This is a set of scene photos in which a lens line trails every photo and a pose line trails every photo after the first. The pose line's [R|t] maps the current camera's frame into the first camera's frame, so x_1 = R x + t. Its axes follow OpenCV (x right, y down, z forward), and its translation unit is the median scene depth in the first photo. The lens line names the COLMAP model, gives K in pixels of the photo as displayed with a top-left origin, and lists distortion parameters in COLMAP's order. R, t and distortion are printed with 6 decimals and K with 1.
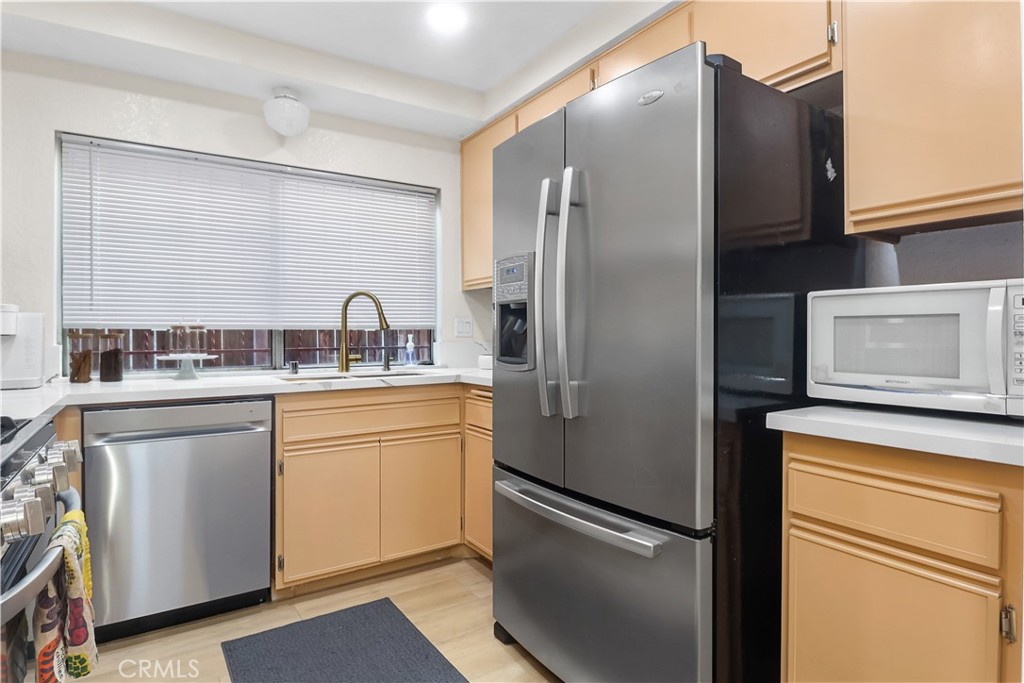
lens RADIAL K [[562.5, 0, 513.2], [0, 562.5, 336.6], [0, 0, 1]] dist [0.008575, -0.011636]
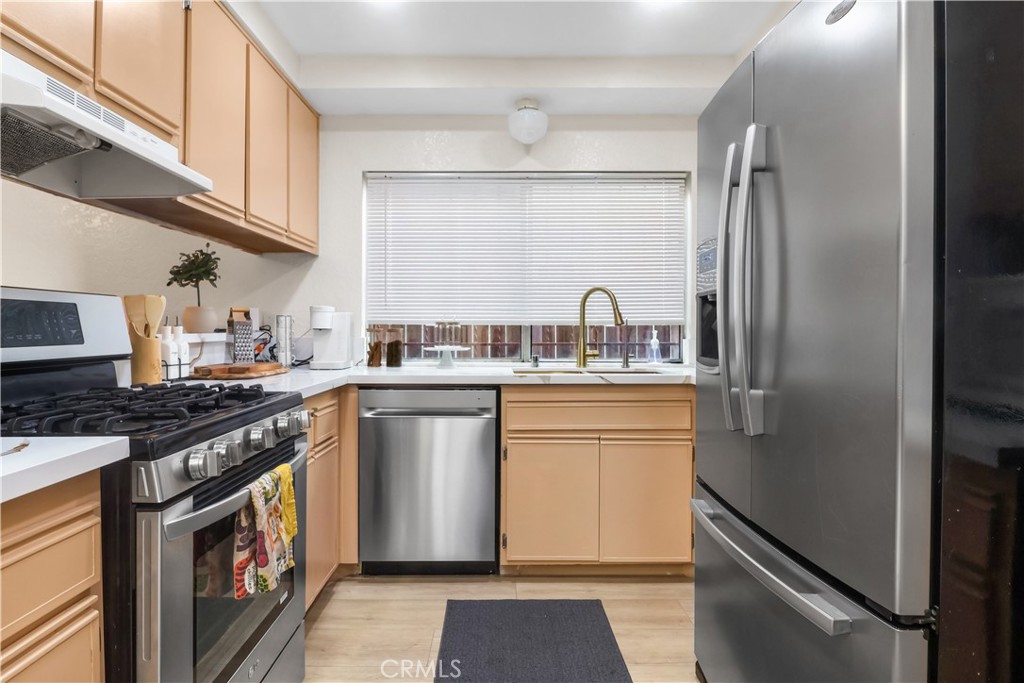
lens RADIAL K [[567.0, 0, 499.5], [0, 567.0, 330.9], [0, 0, 1]] dist [0.001880, -0.002475]
pose [[0.837324, 0.006634, -0.546667, 0.158007], [-0.007726, 0.999970, 0.000301, -0.001642], [0.546652, 0.003972, 0.837350, 0.076905]]
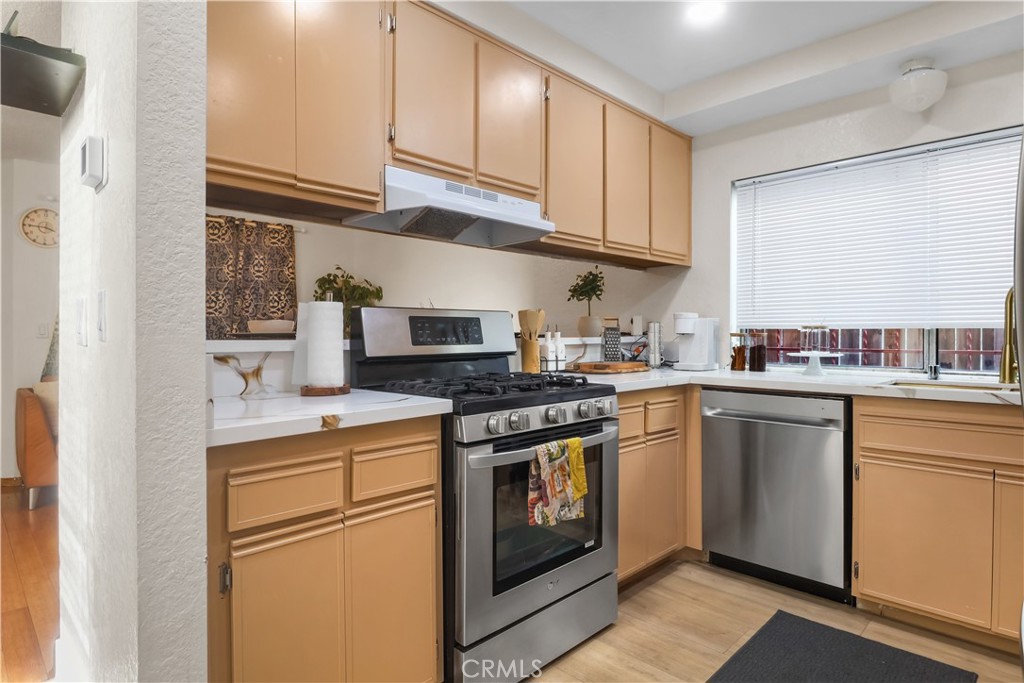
lens RADIAL K [[562.5, 0, 513.2], [0, 562.5, 336.6], [0, 0, 1]] dist [0.008575, -0.011636]
pose [[0.207482, 0.009157, -0.978196, 0.377051], [-0.005275, 0.999952, 0.008242, -0.004099], [0.978225, 0.003450, 0.207520, 0.204735]]
